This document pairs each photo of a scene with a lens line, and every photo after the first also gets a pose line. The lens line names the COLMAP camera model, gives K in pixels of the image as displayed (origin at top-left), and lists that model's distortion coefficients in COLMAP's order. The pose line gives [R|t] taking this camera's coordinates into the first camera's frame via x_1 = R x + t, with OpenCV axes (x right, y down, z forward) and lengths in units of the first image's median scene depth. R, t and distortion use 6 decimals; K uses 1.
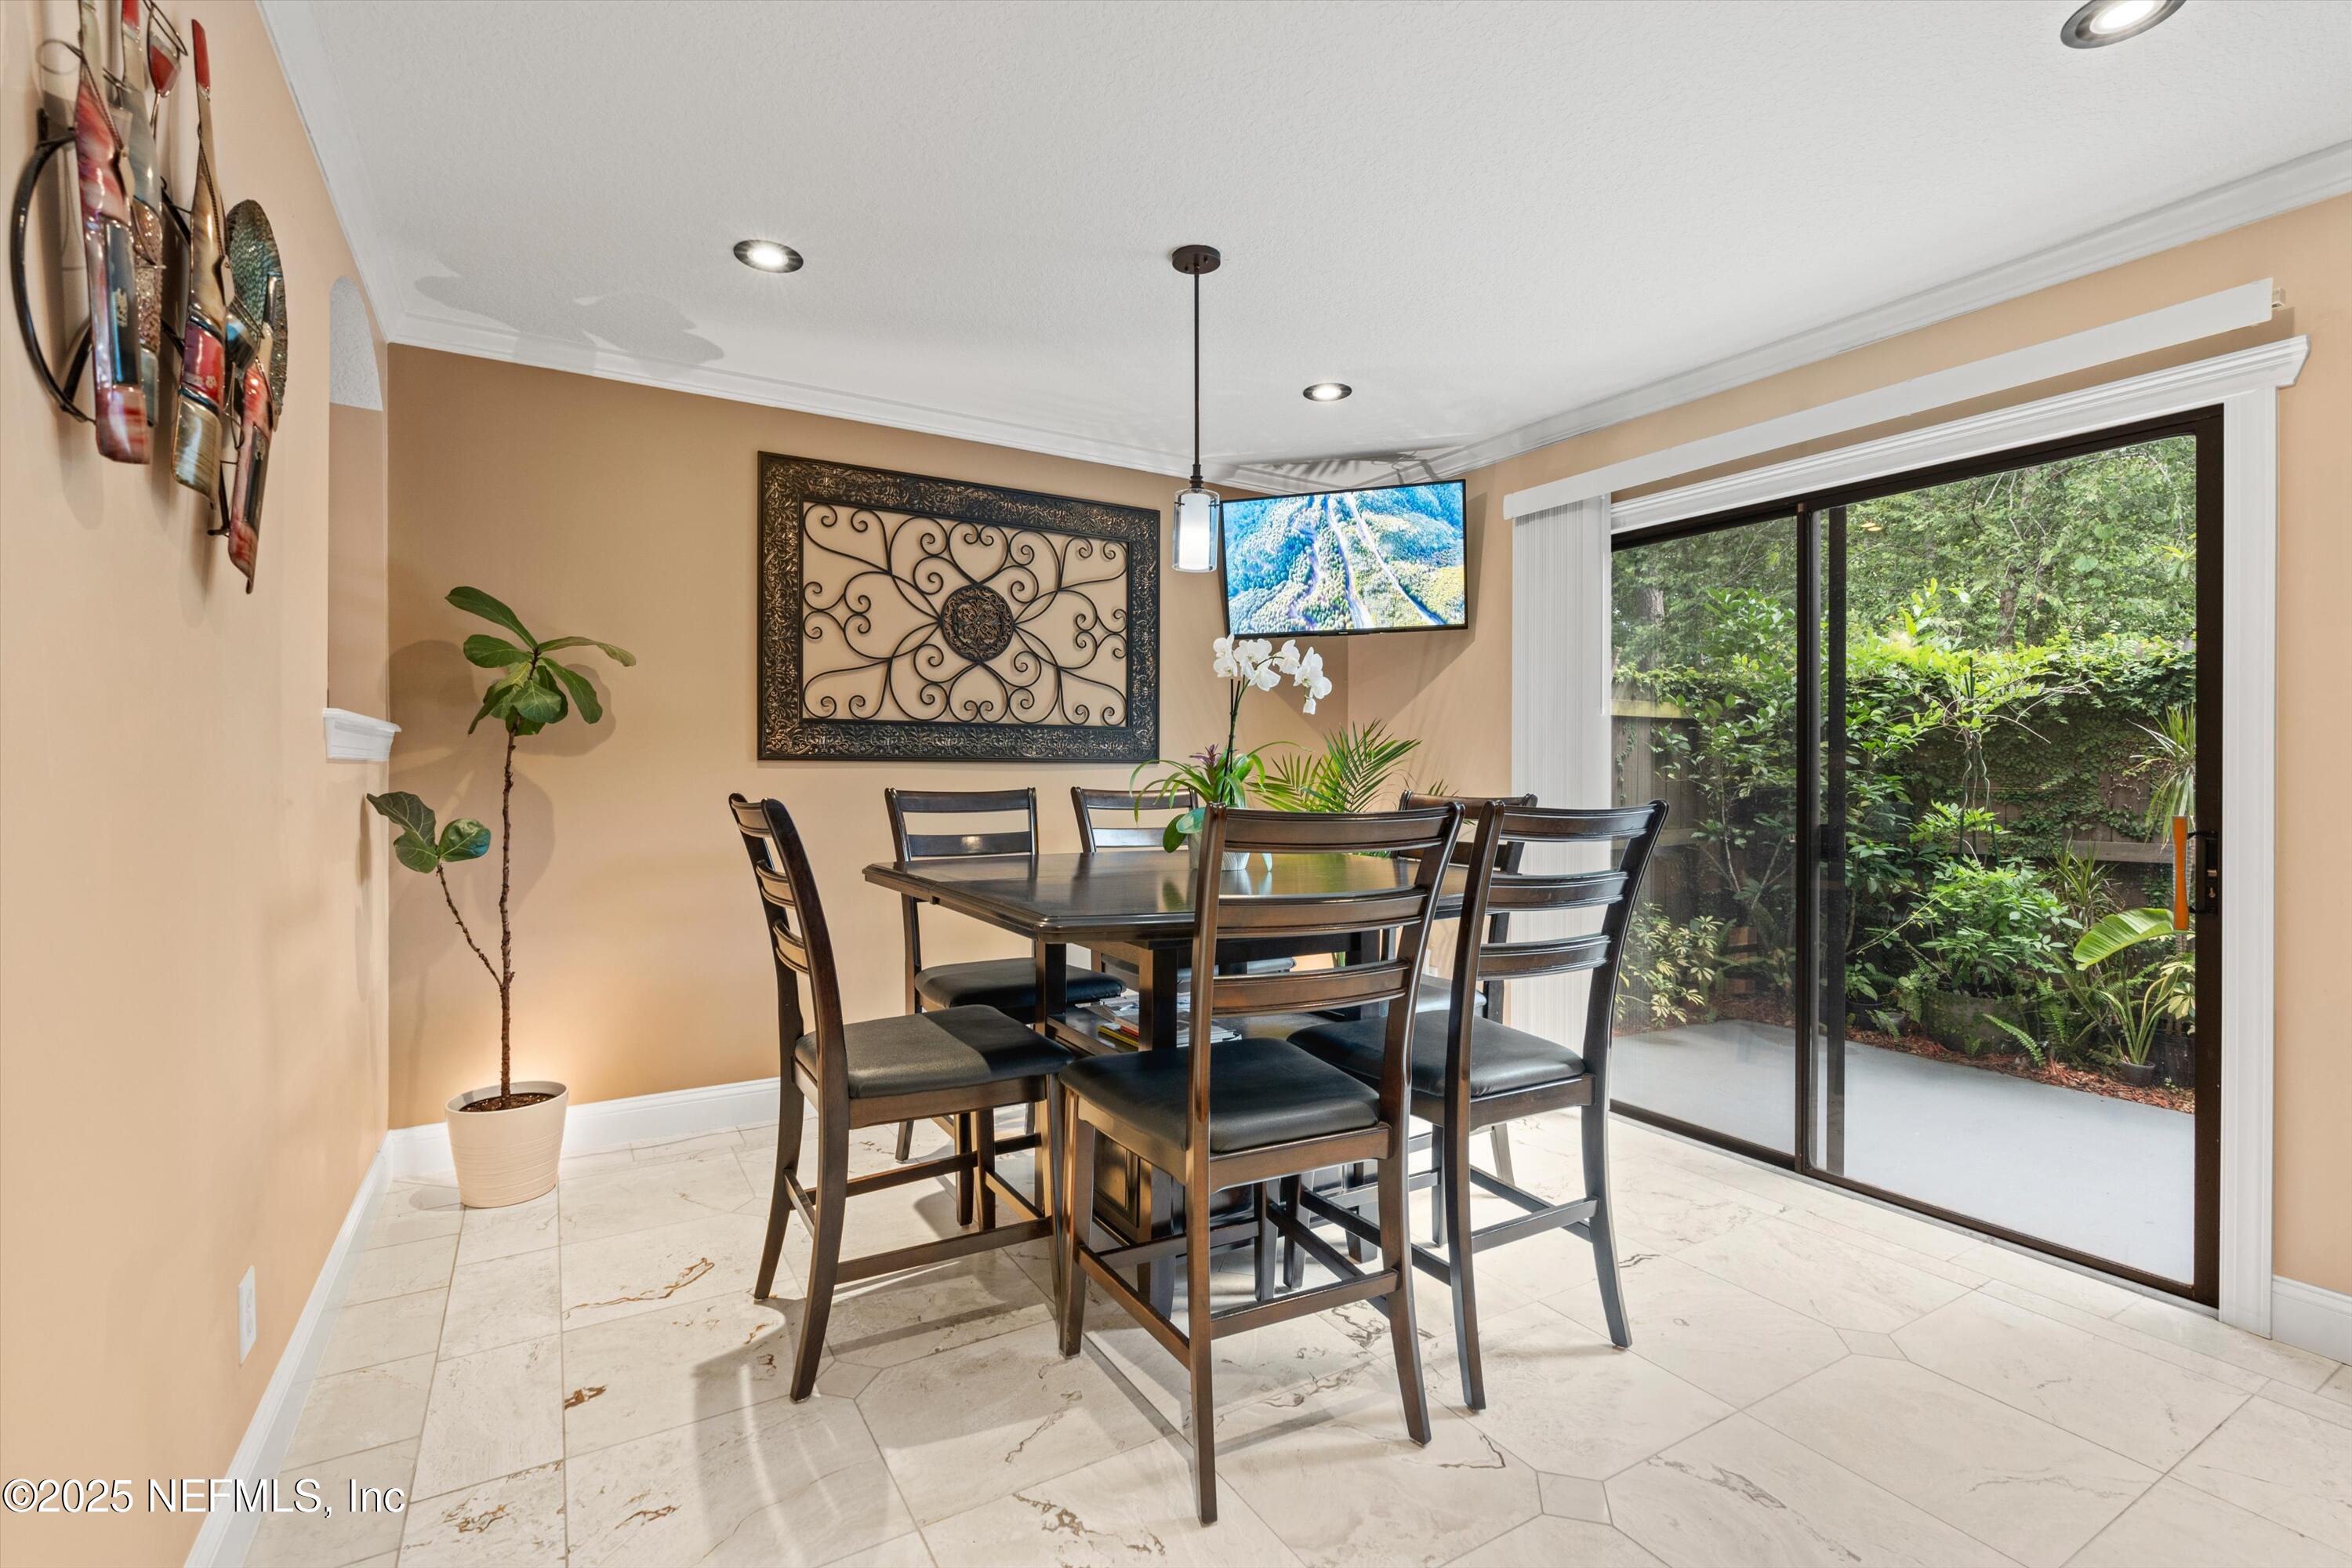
lens RADIAL K [[1051.6, 0, 1170.7], [0, 1051.6, 769.6], [0, 0, 1]] dist [-0.012676, 0.001572]
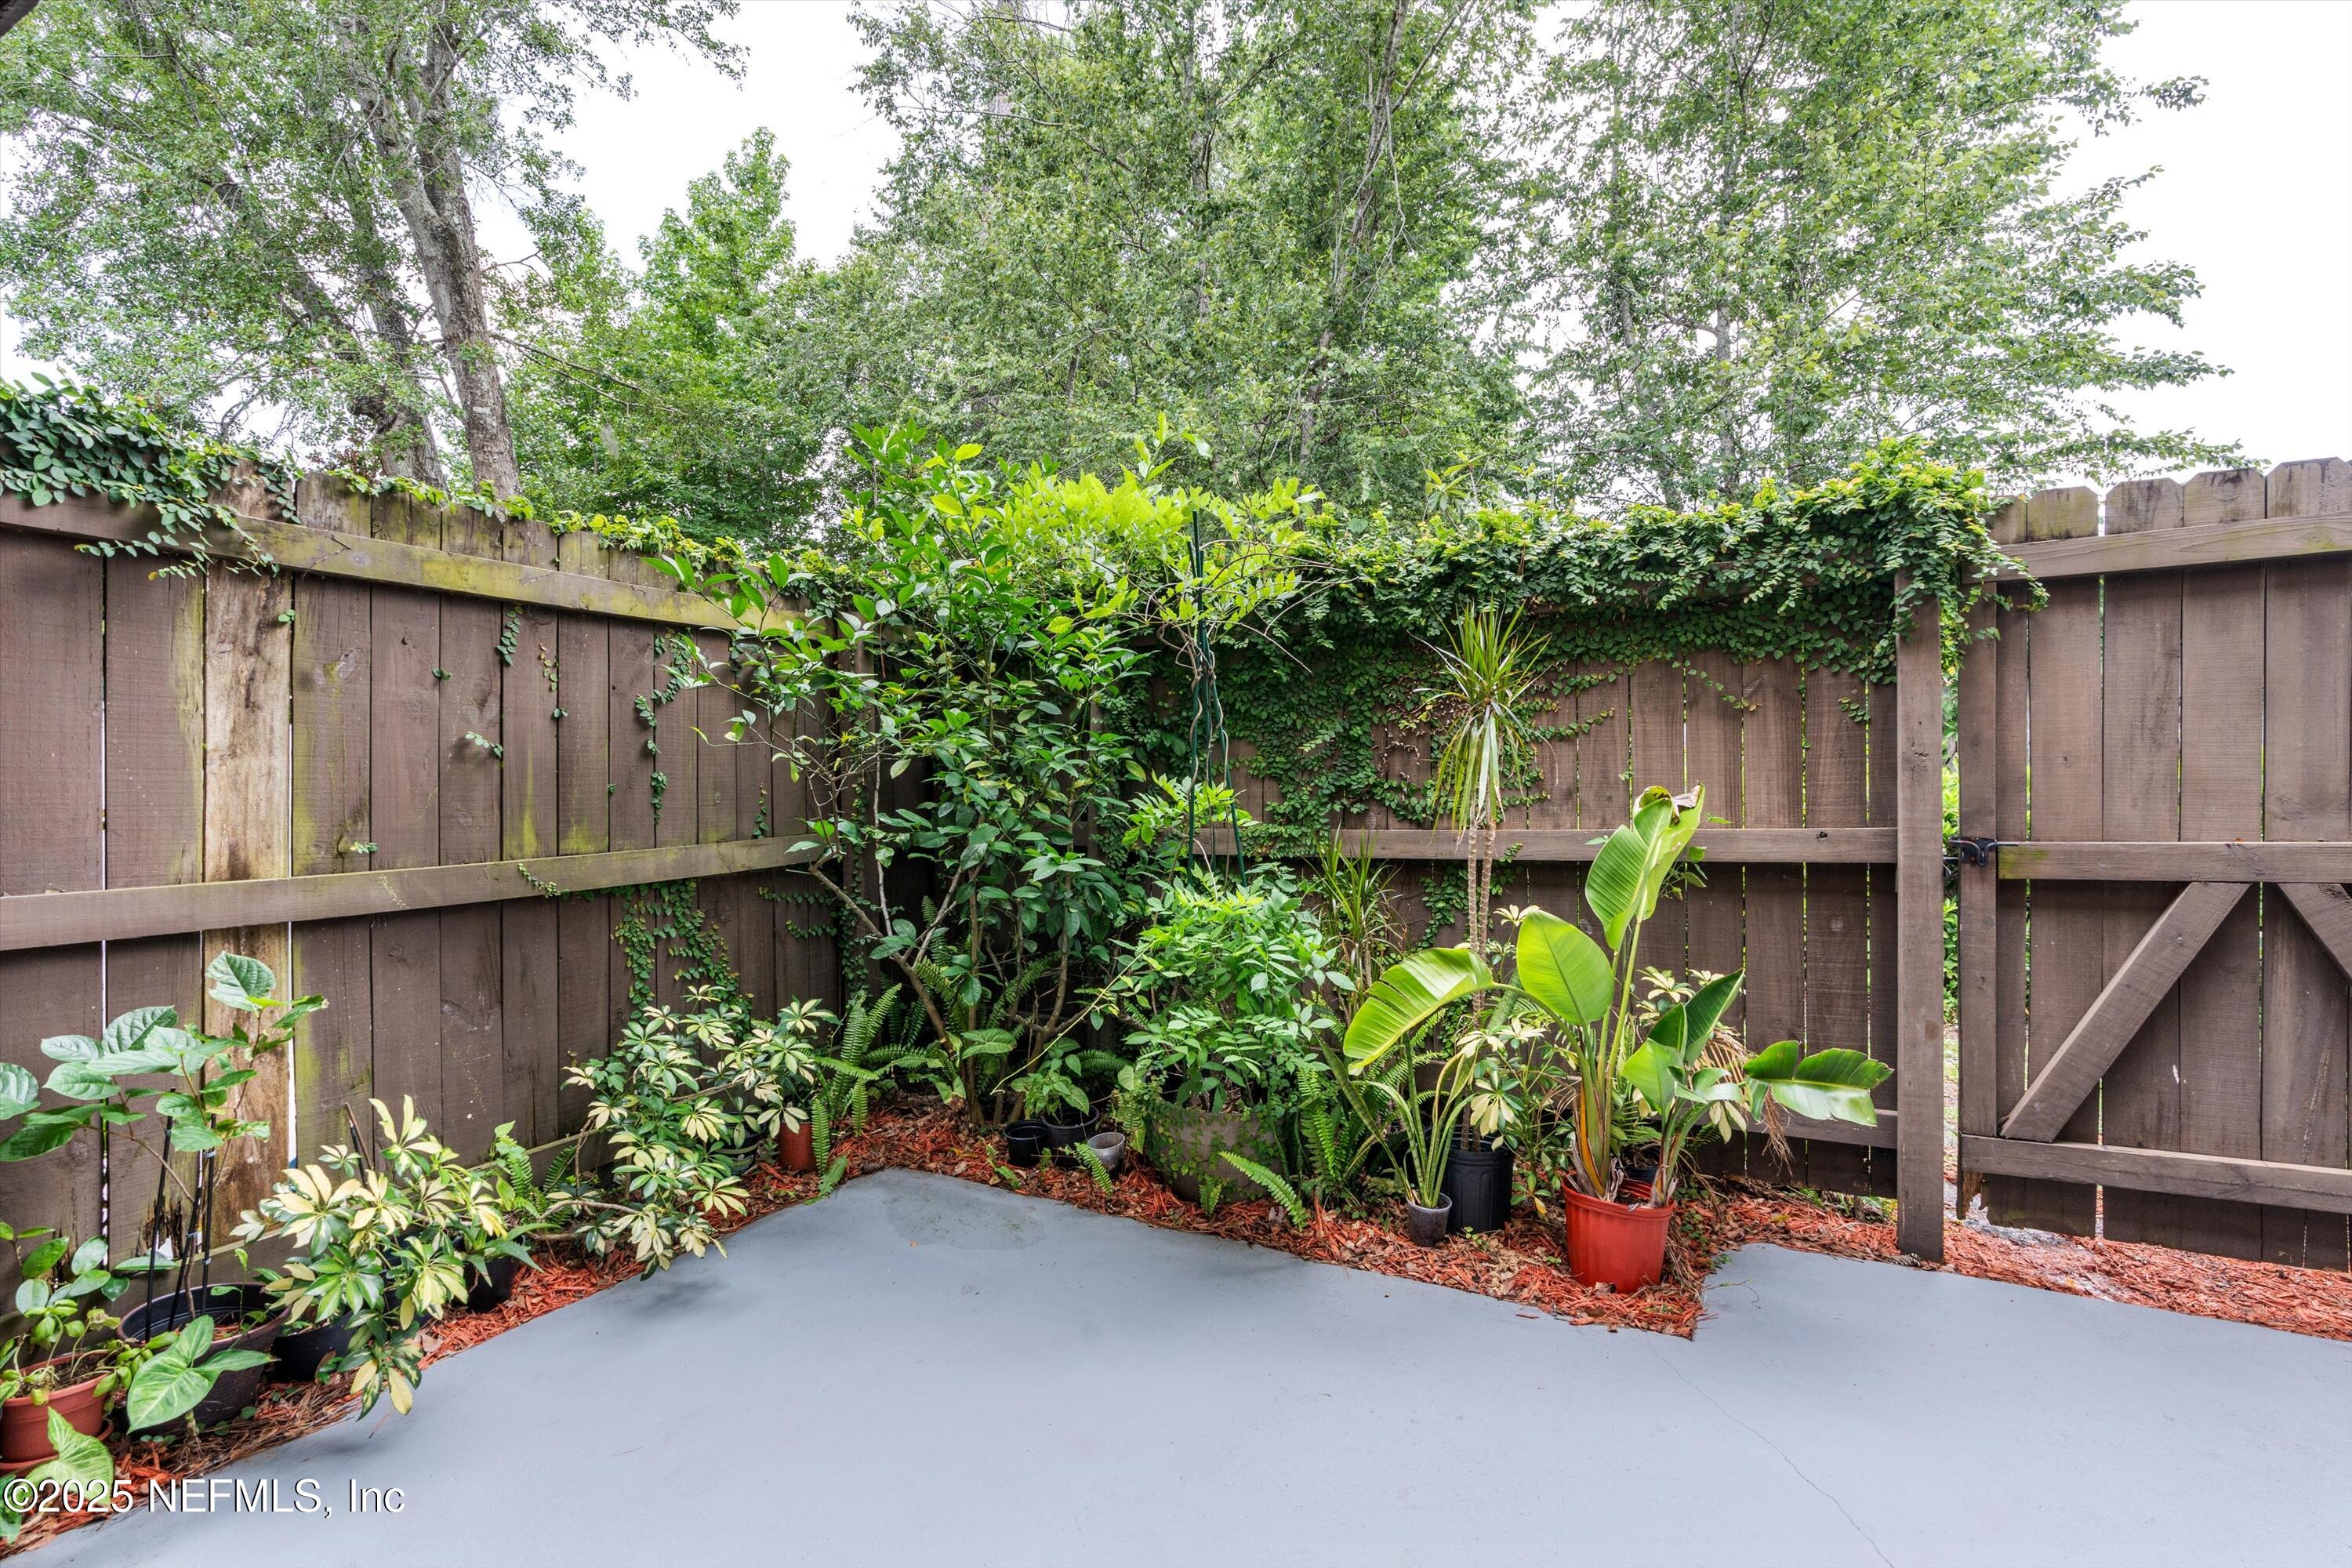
lens RADIAL K [[1051.6, 0, 1180.5], [0, 1051.6, 762.7], [0, 0, 1]] dist [-0.012676, 0.001572]
pose [[0.848456, -0.012889, 0.529110, 0.453625], [0.012355, 0.999913, 0.004546, 0.022905], [-0.529122, 0.002680, 0.848541, 0.519606]]
